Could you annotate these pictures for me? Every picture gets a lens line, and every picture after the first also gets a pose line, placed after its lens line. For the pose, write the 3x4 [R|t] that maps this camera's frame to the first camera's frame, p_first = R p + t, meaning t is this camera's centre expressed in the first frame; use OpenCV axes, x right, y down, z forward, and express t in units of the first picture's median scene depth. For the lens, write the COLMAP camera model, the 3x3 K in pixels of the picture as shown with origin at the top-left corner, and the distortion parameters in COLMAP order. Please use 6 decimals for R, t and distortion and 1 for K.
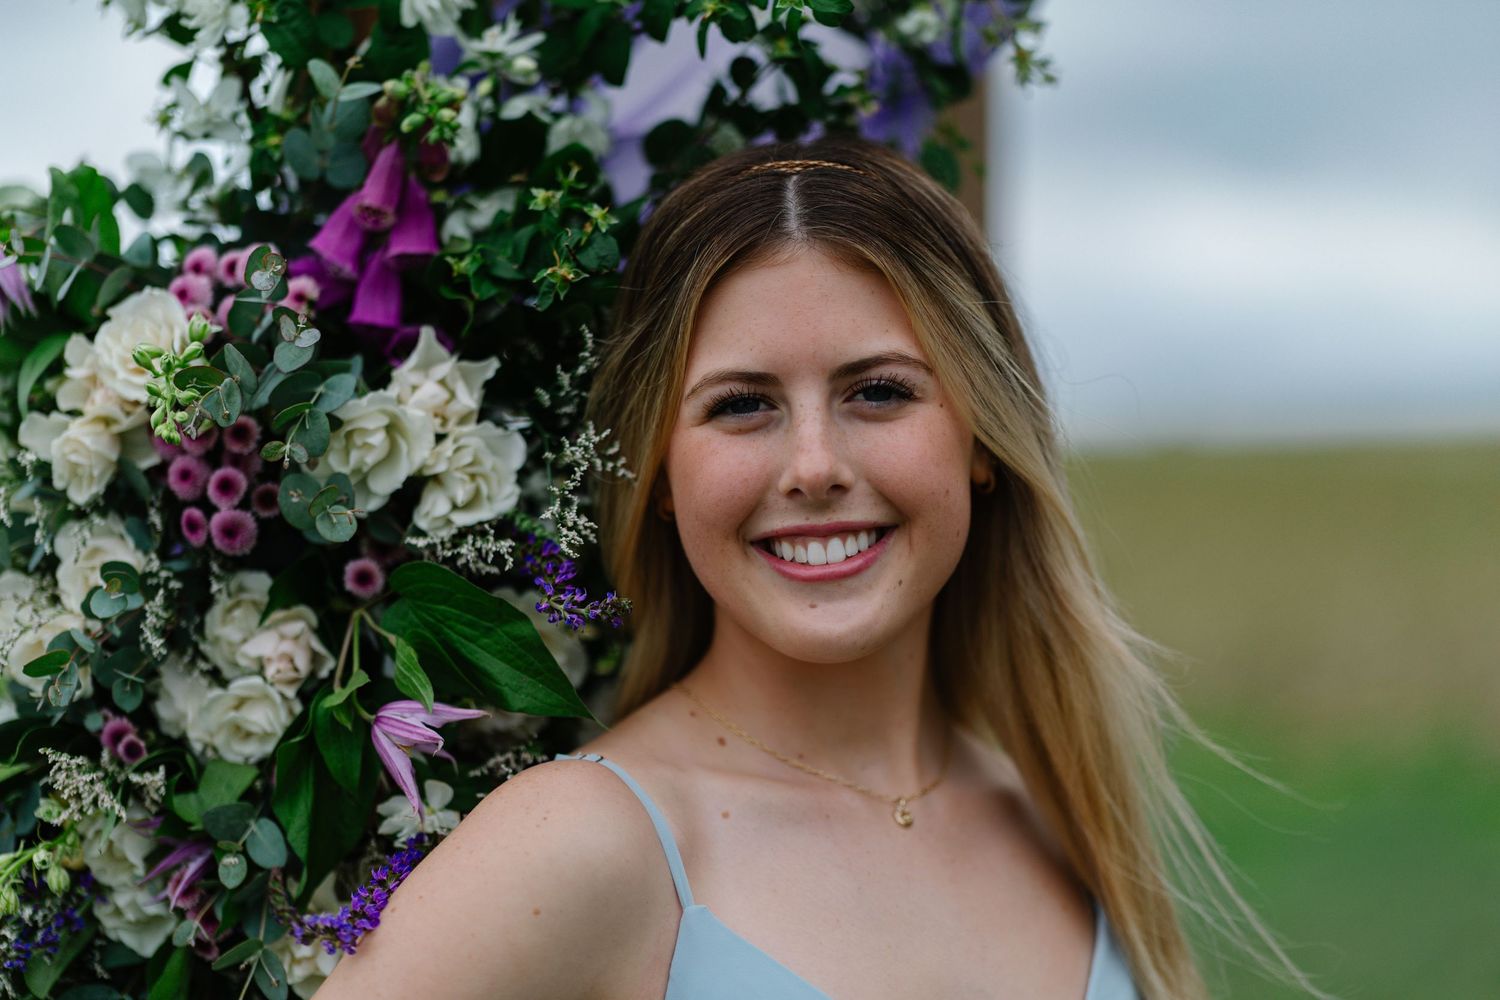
lens RADIAL K [[3520.2, 0, 750.0], [0, 3520.2, 500.0], [0, 0, 1]] dist [-0.009477, 0.401842]
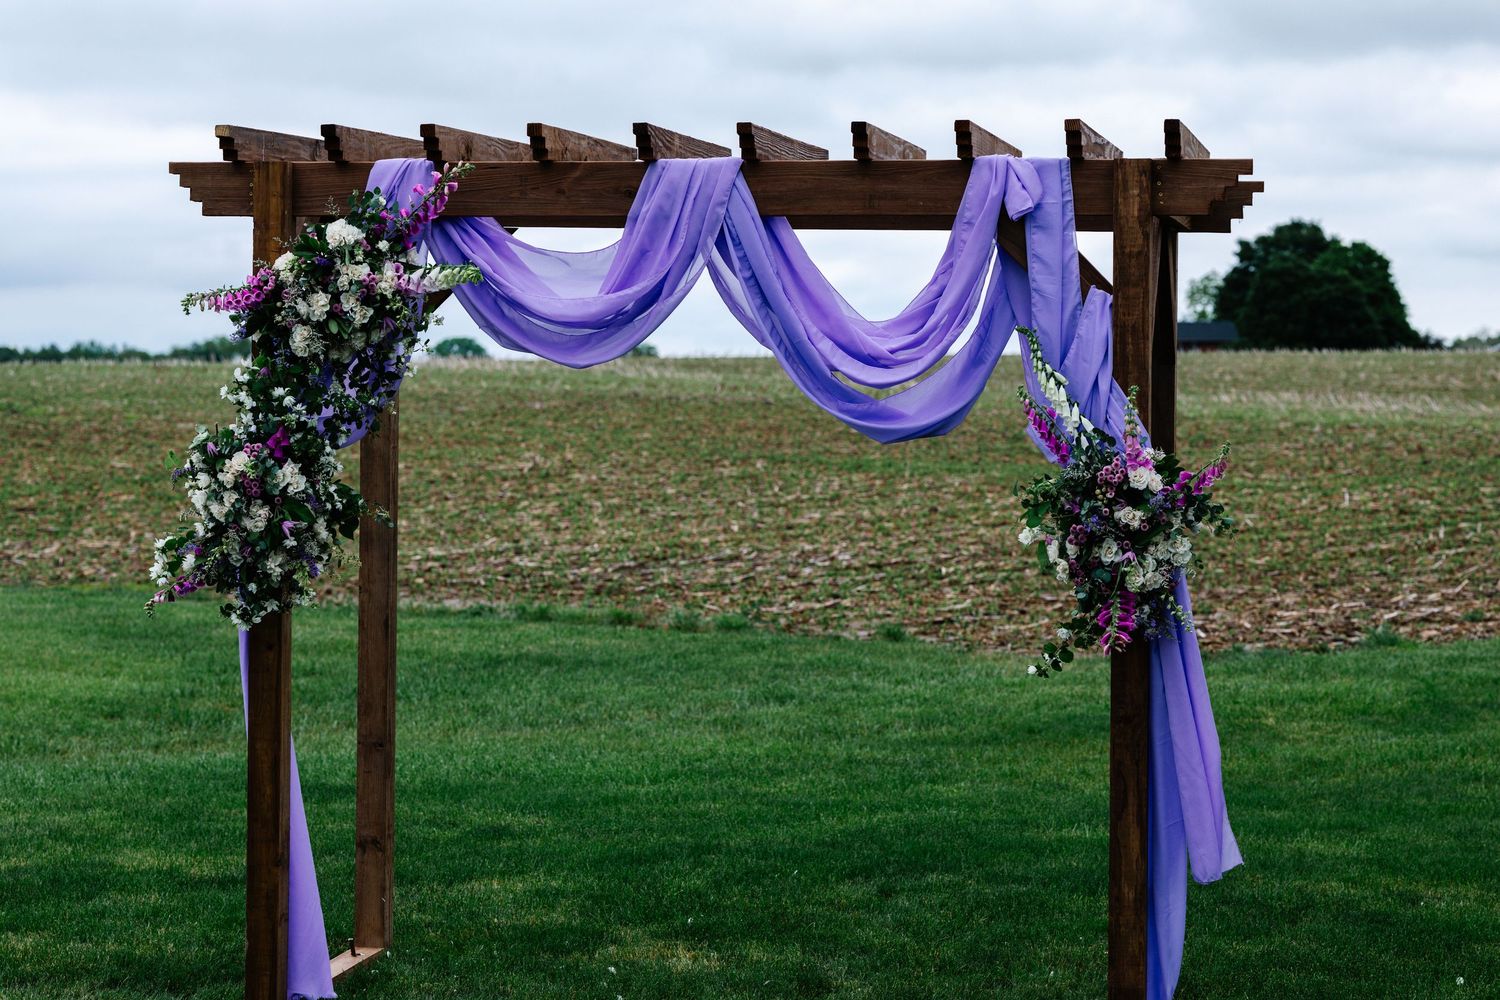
lens RADIAL K [[3556.2, 0, 749.2], [0, 3556.2, 558.4], [0, 0, 1]] dist [0.037109, -0.006029]
pose [[0.989748, -0.003142, 0.142790, -0.179518], [-0.001839, 0.999395, 0.034738, -0.089248], [-0.142813, -0.034644, 0.989143, -4.994602]]
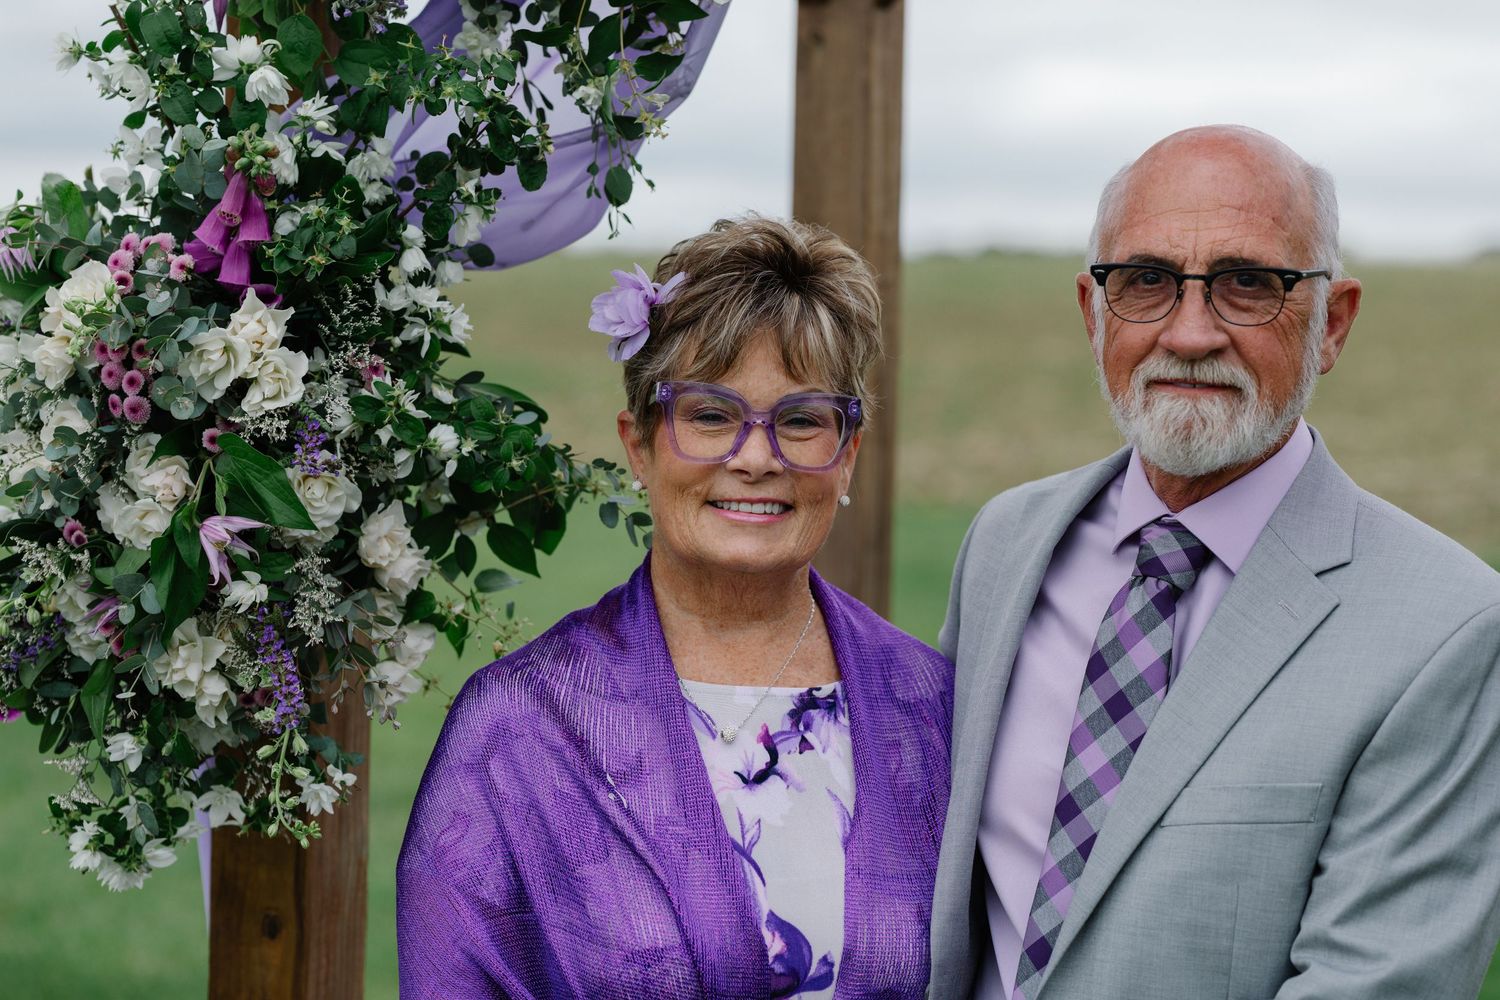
lens RADIAL K [[3550.7, 0, 797.8], [0, 3550.7, 524.7], [0, 0, 1]] dist [0.063310, -0.464333]
pose [[0.990603, 0.029839, -0.133475, 0.380410], [-0.022197, 0.998048, 0.058381, -0.040969], [0.134956, -0.054869, 0.989331, -0.603153]]
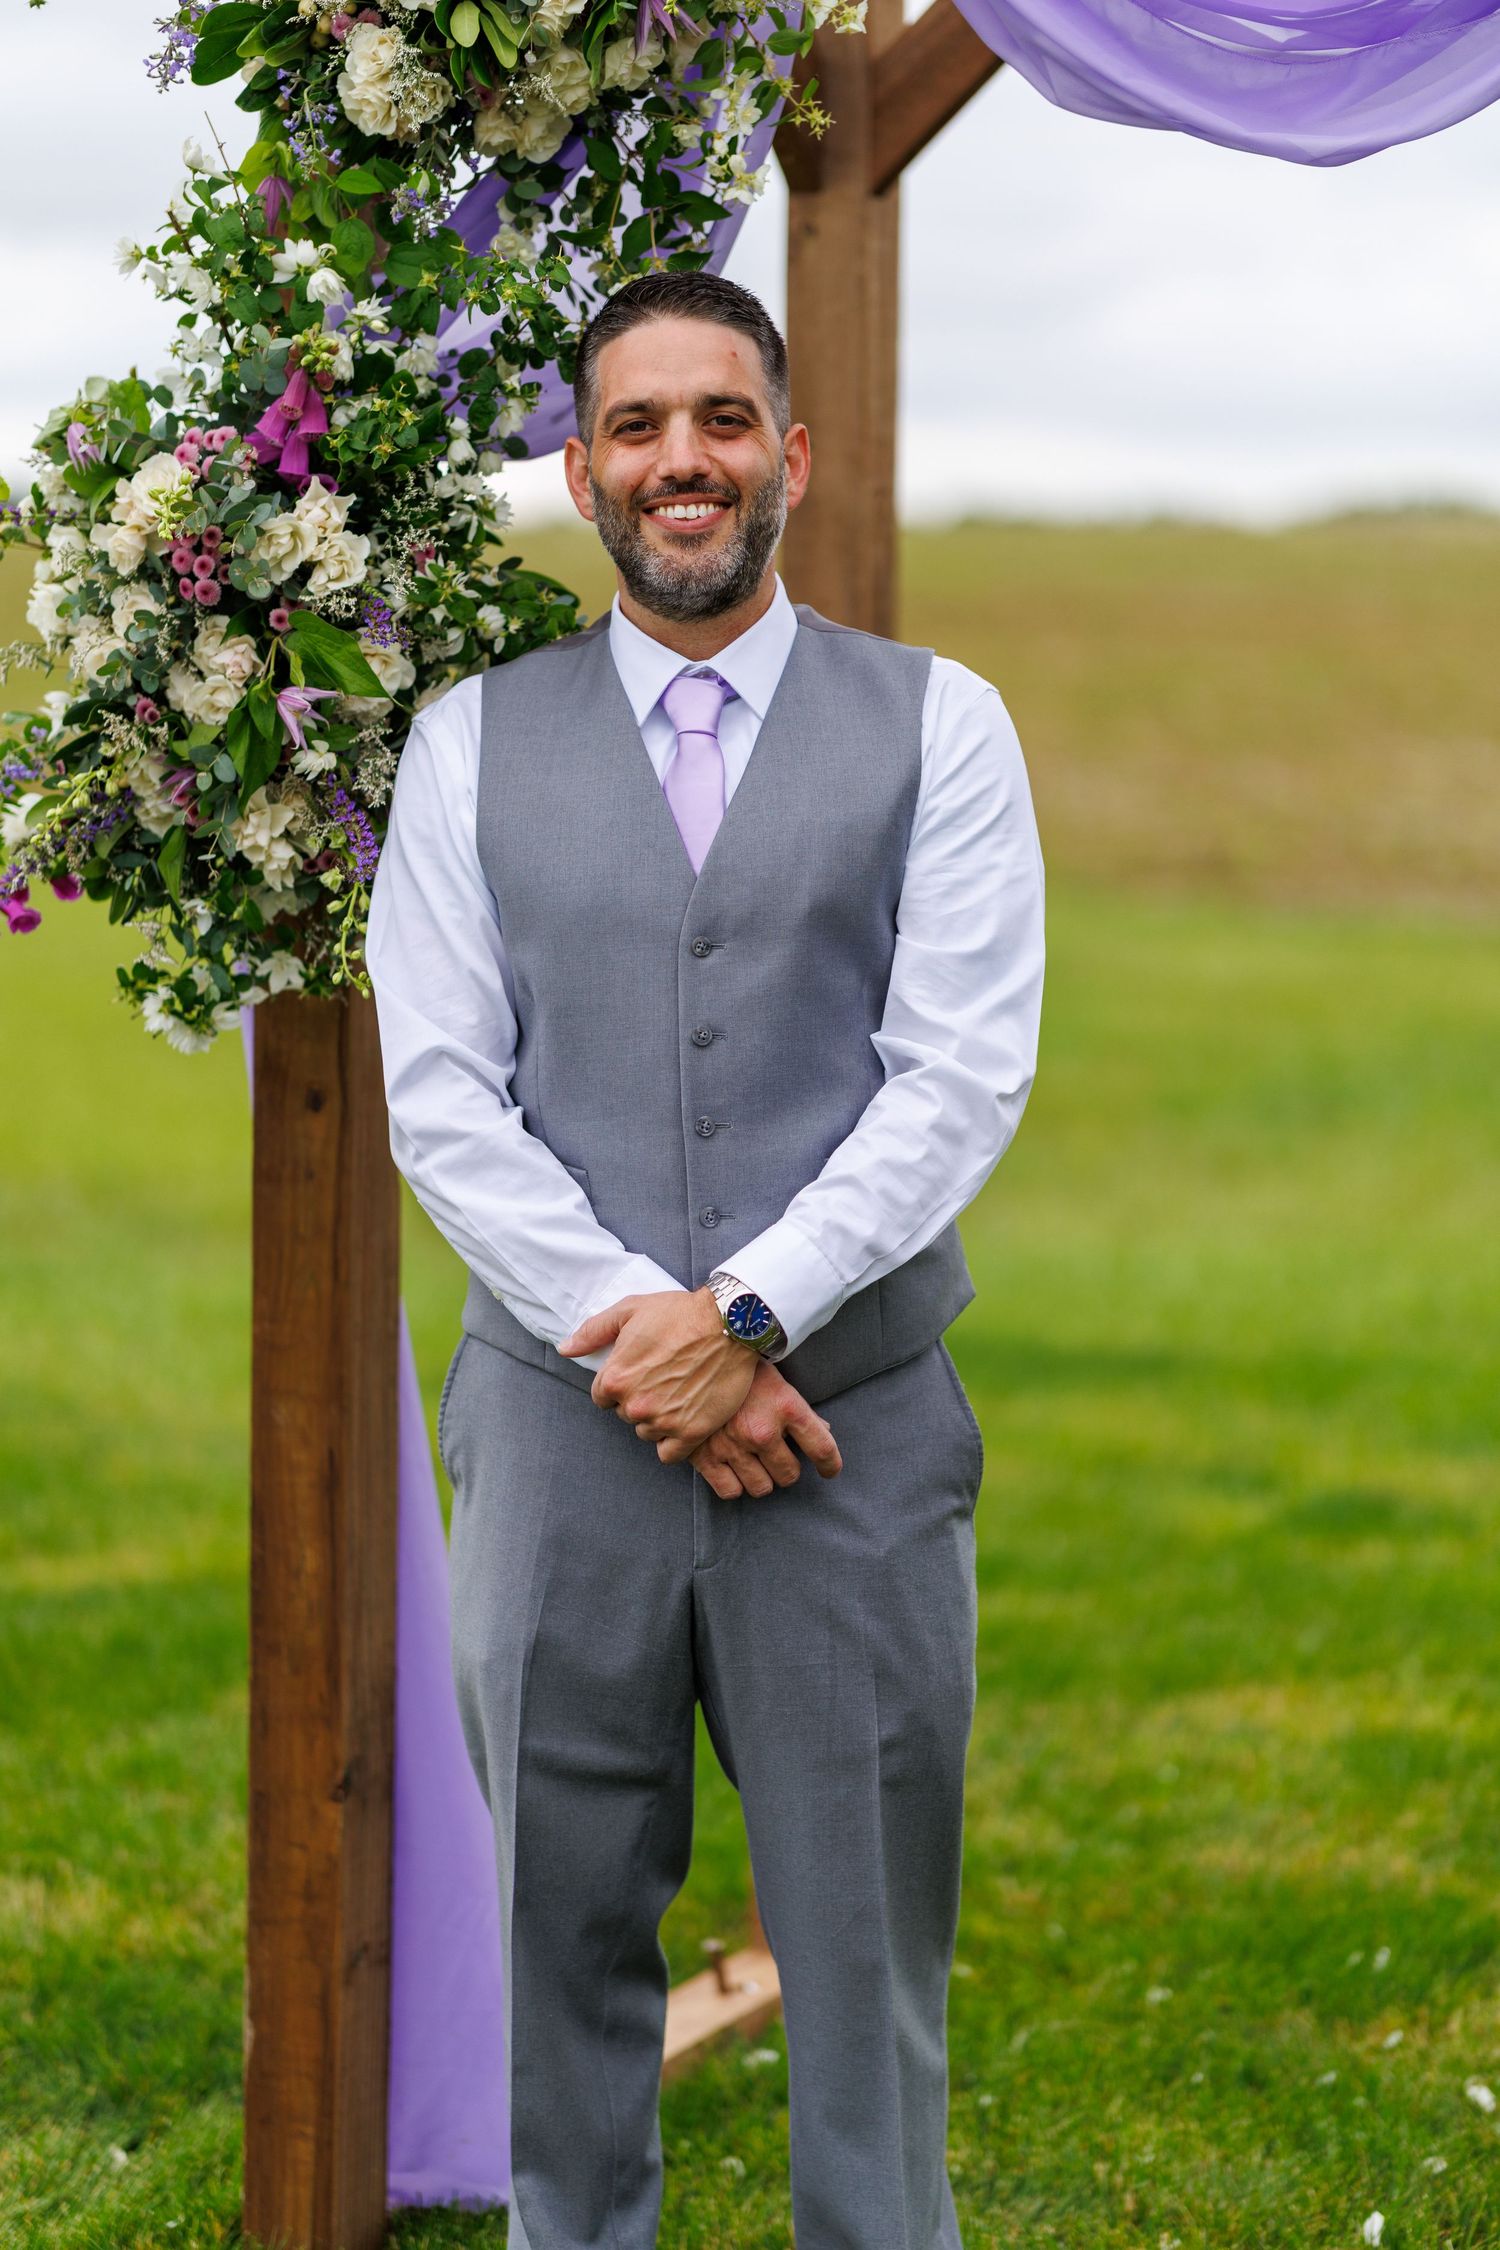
lens RADIAL K [[5326.0, 0, 750.0], [0, 5326.0, 1125.0], [0, 0, 1]] dist [0.063310, -0.464333]
pose [[0.992726, 0.022865, -0.118200, 0.441591], [-0.011736, 0.995502, 0.094007, 0.020250], [0.119818, -0.091936, 0.988530, -1.621121]]
